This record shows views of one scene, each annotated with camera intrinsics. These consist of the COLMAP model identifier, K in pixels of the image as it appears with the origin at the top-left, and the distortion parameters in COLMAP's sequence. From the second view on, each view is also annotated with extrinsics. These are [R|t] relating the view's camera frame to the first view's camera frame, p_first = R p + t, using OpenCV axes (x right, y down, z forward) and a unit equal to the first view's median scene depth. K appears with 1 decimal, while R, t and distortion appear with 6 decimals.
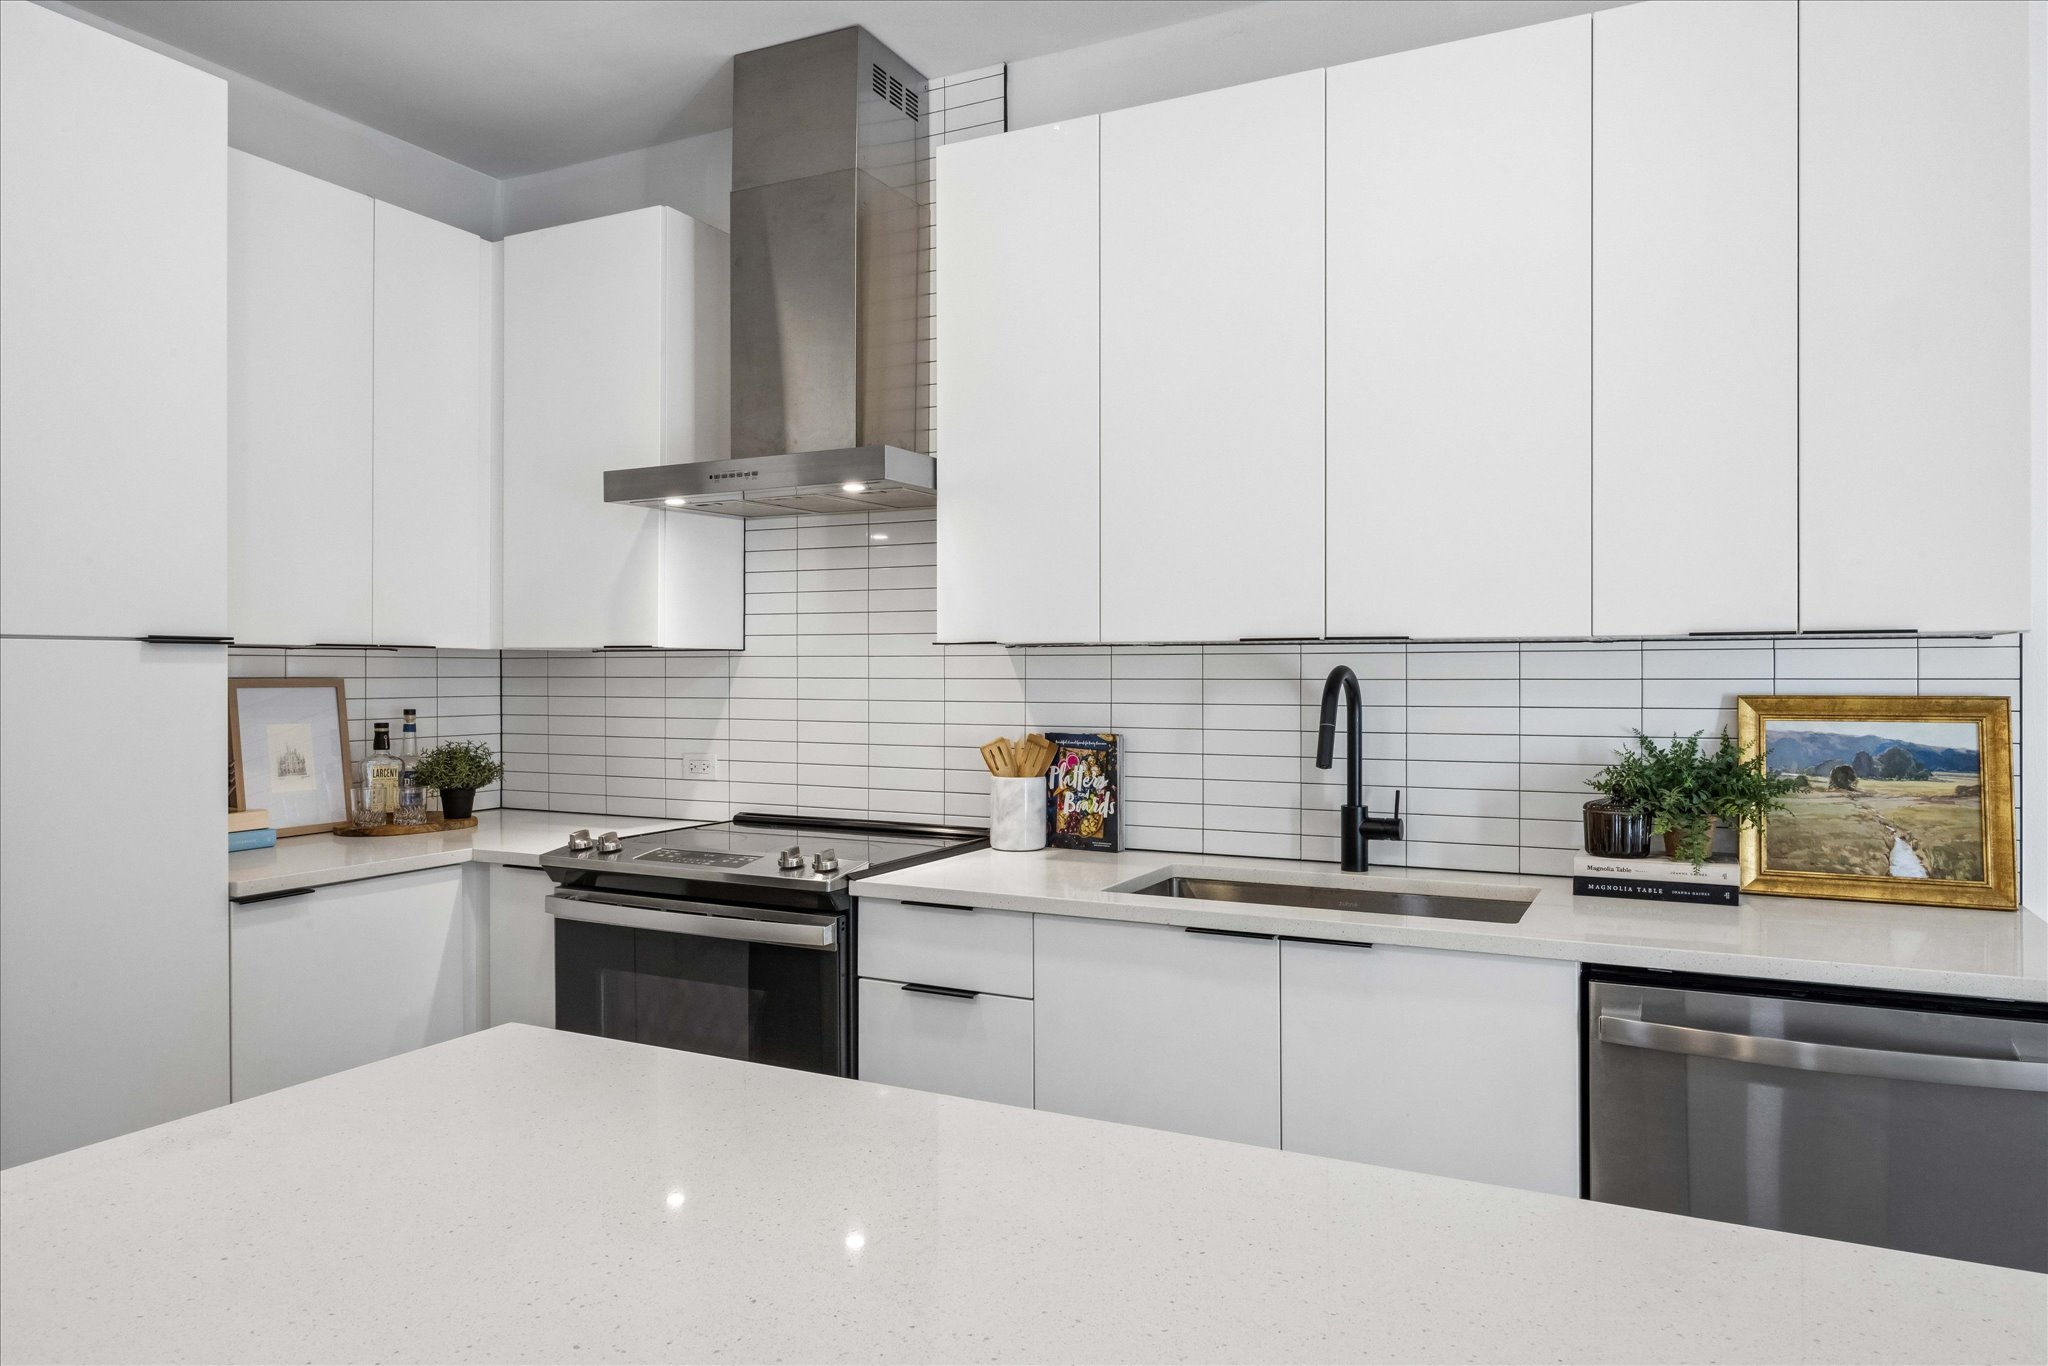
lens RADIAL K [[1326.8, 0, 1034.5], [0, 1326.8, 684.0], [0, 0, 1]] dist [-0.005680, -0.000544]
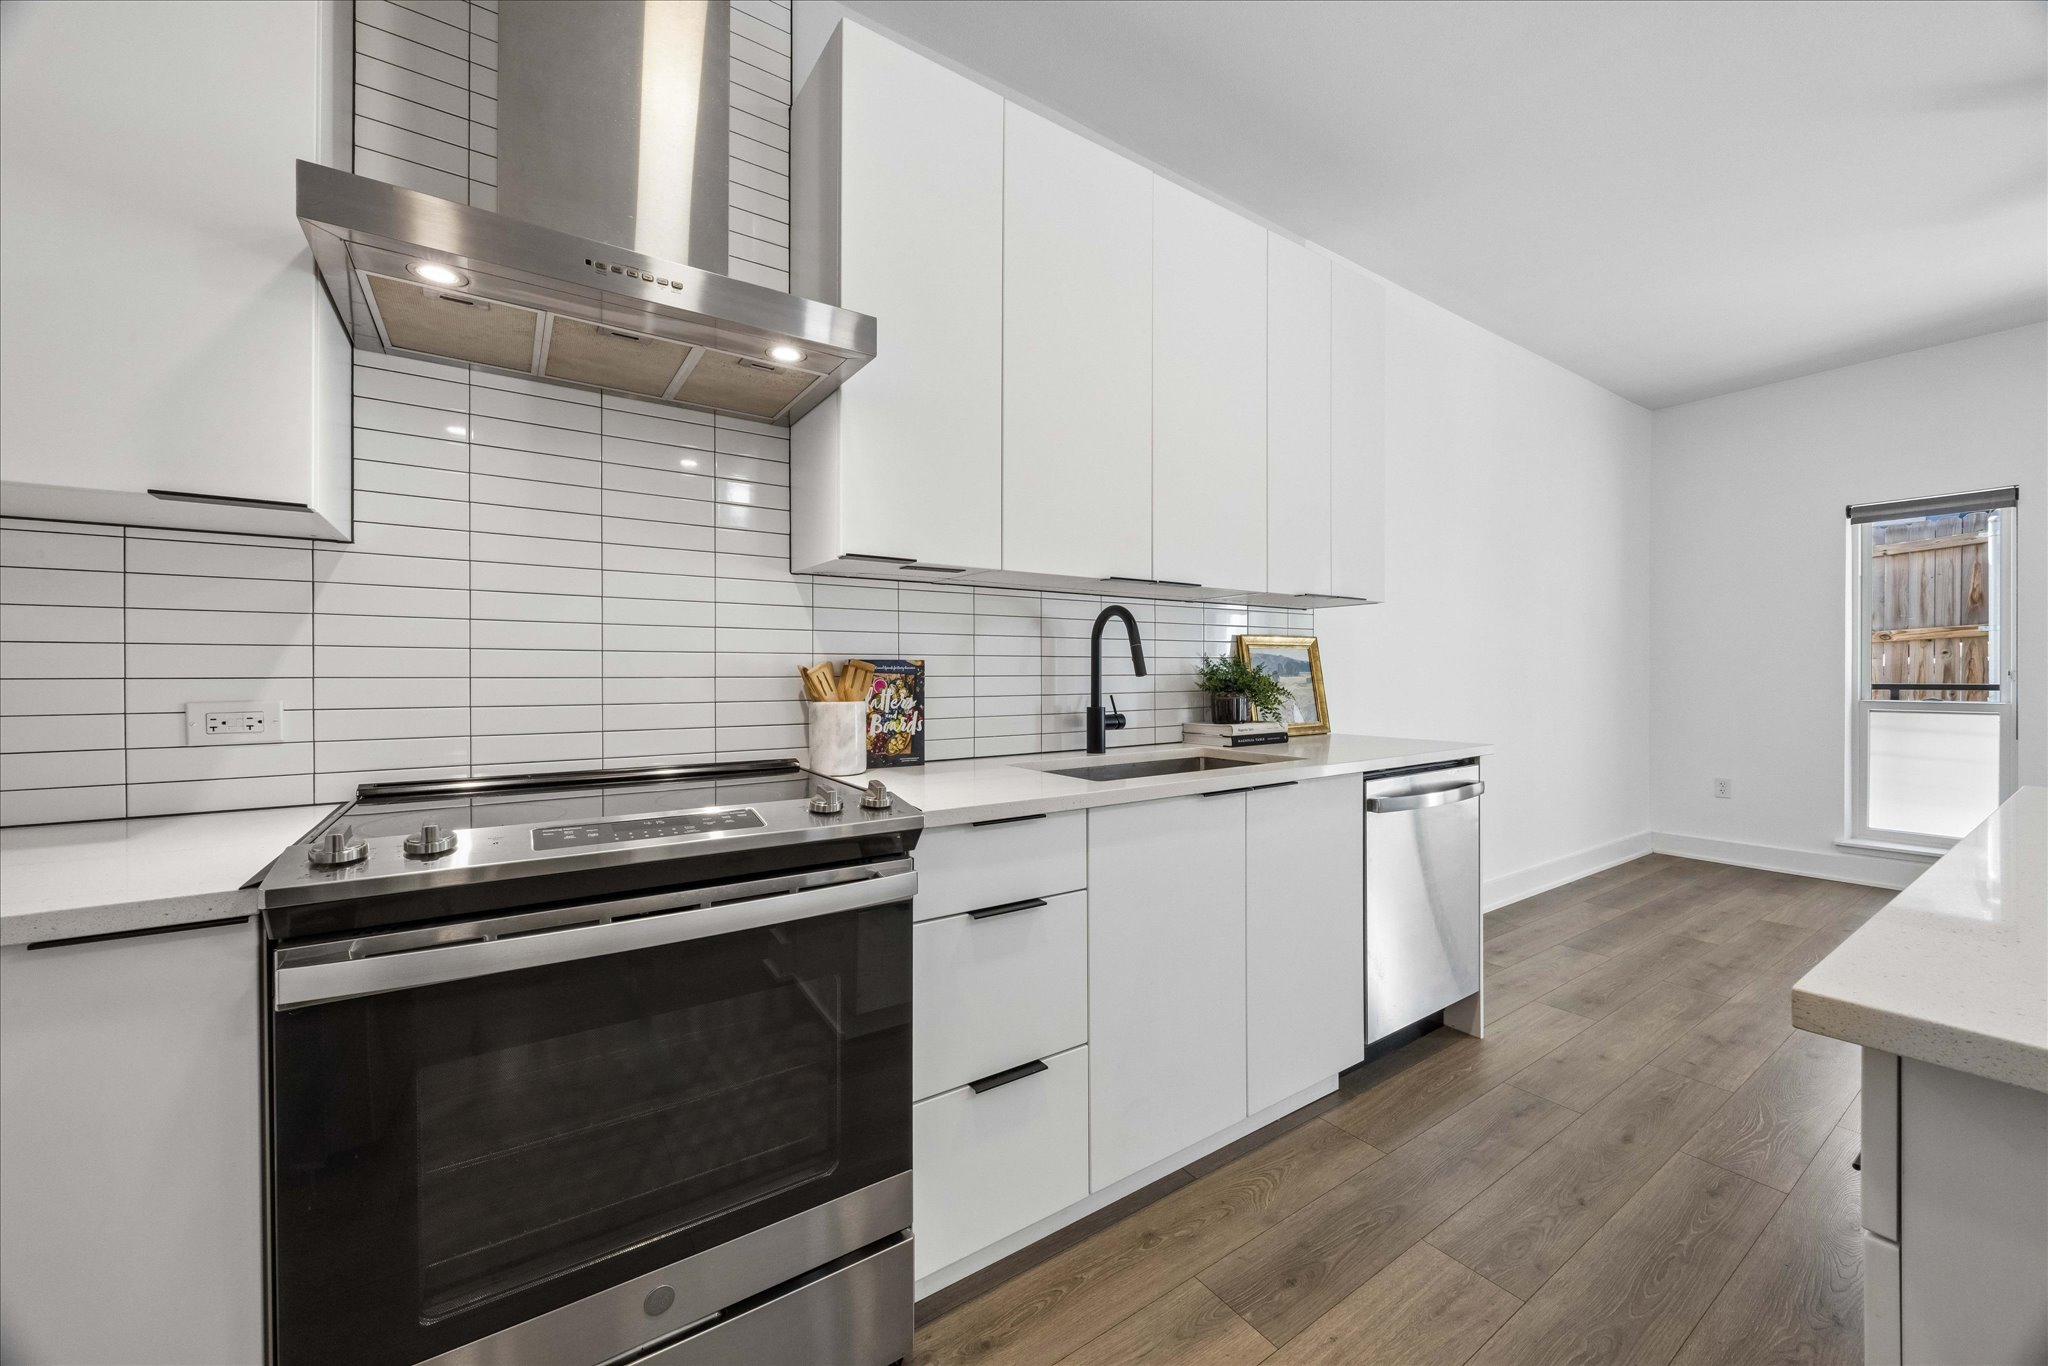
lens RADIAL K [[766.2, 0, 1024.0], [0, 766.2, 683.0], [0, 0, 1]] dist [-0.006953, 0.000295]
pose [[0.480428, -0.008919, 0.876989, -0.459636], [0.012160, 0.999920, 0.003508, 0.056039], [-0.876950, 0.008979, 0.480498, 0.607341]]
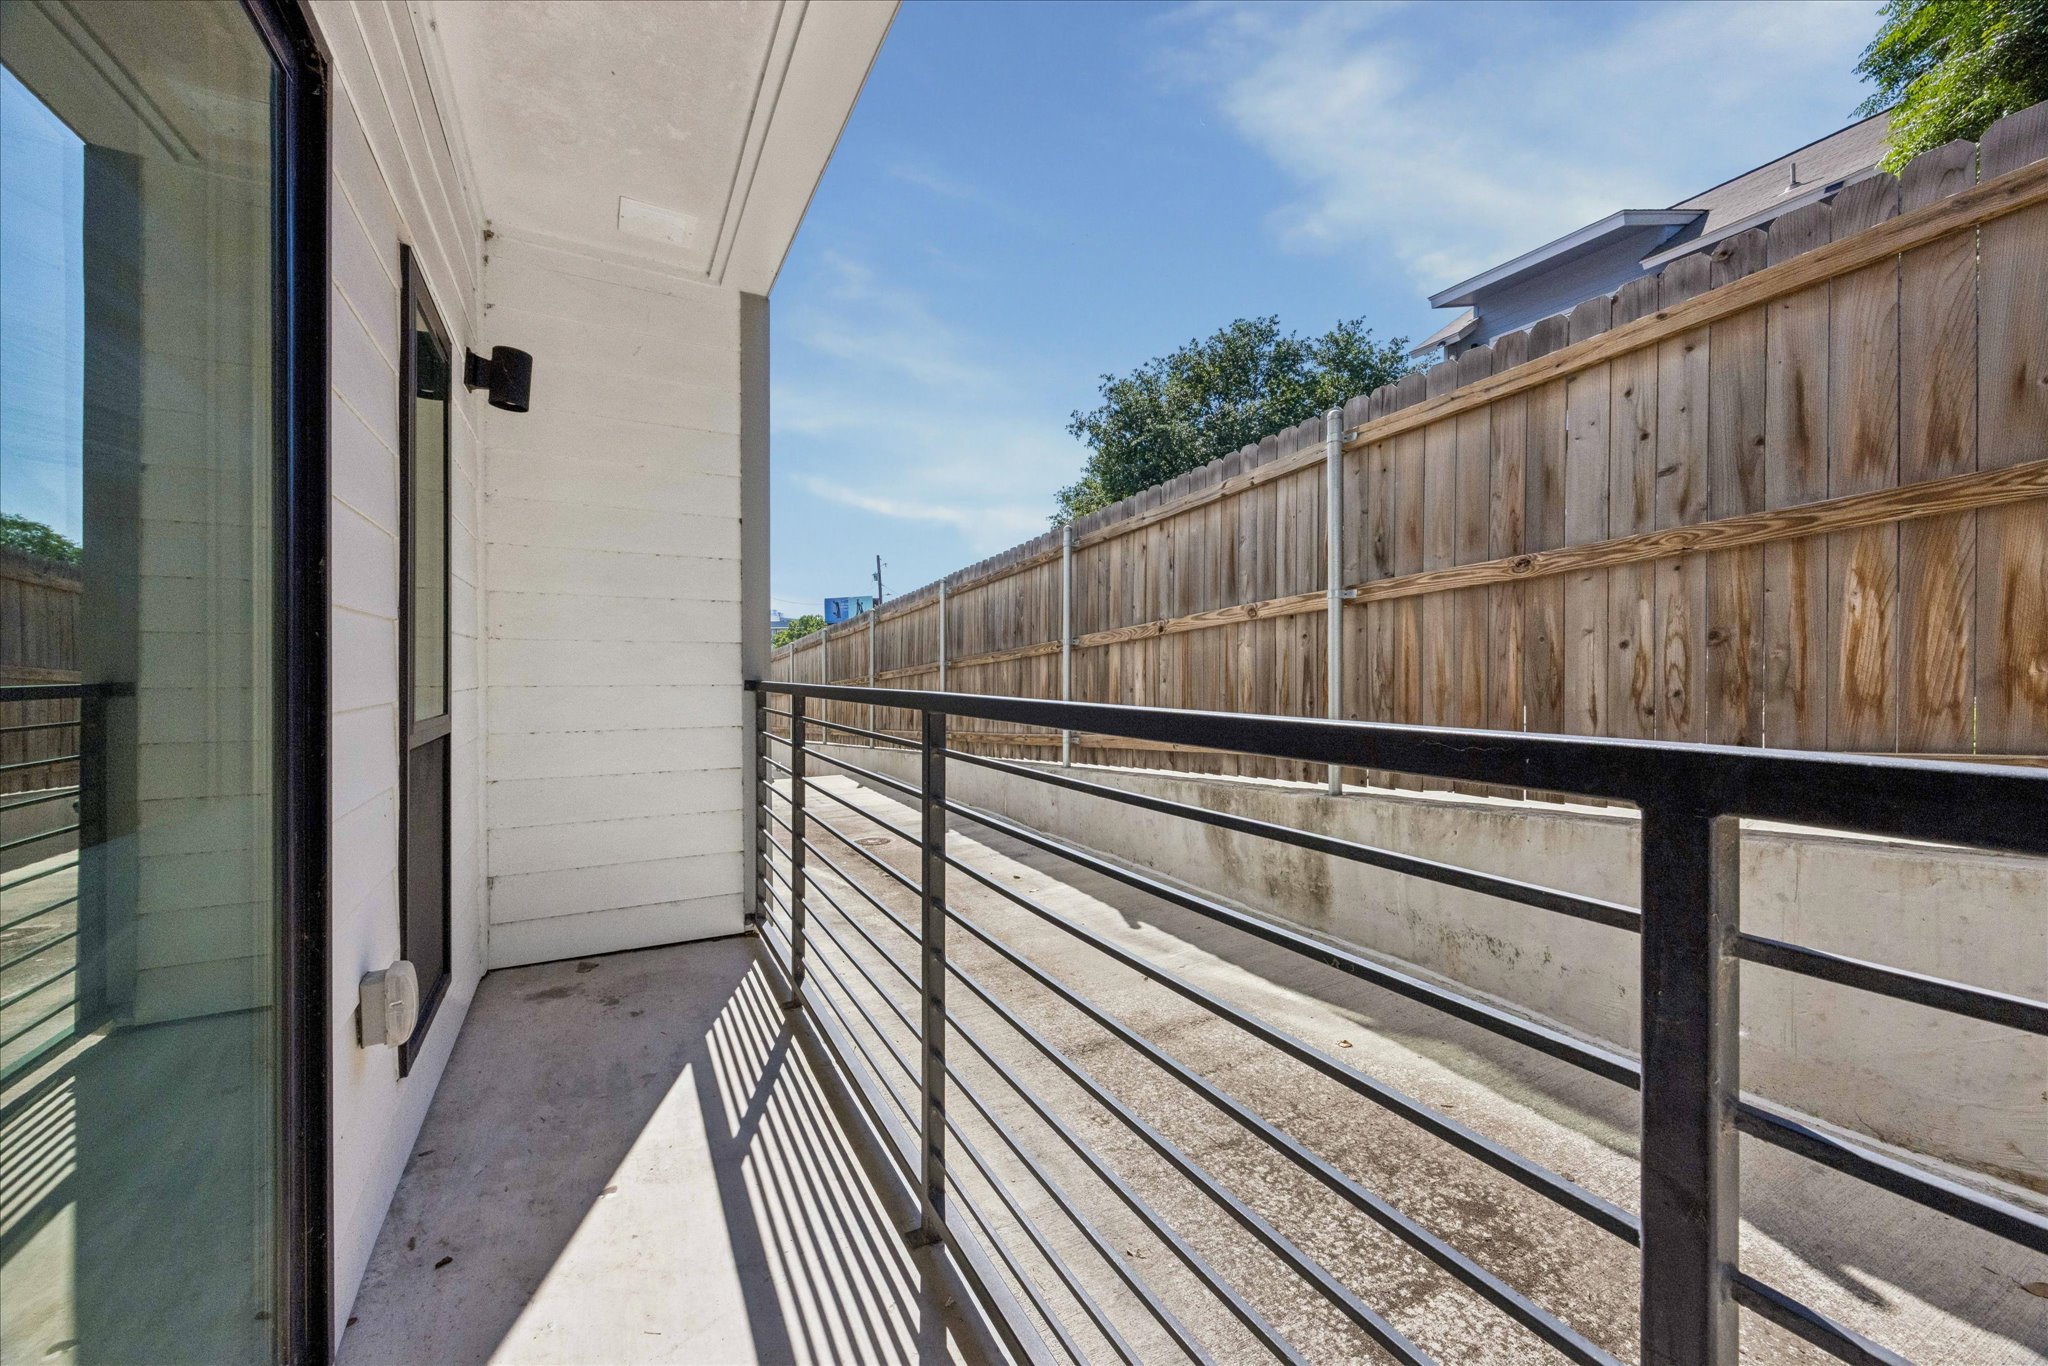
lens RADIAL K [[766.2, 0, 1024.0], [0, 766.2, 683.0], [0, 0, 1]] dist [-0.006953, 0.000295]
pose [[0.563553, -0.008057, 0.826041, 1.196597], [0.004035, 0.999967, 0.007000, 0.079606], [-0.826070, -0.000612, 0.563567, -0.936090]]
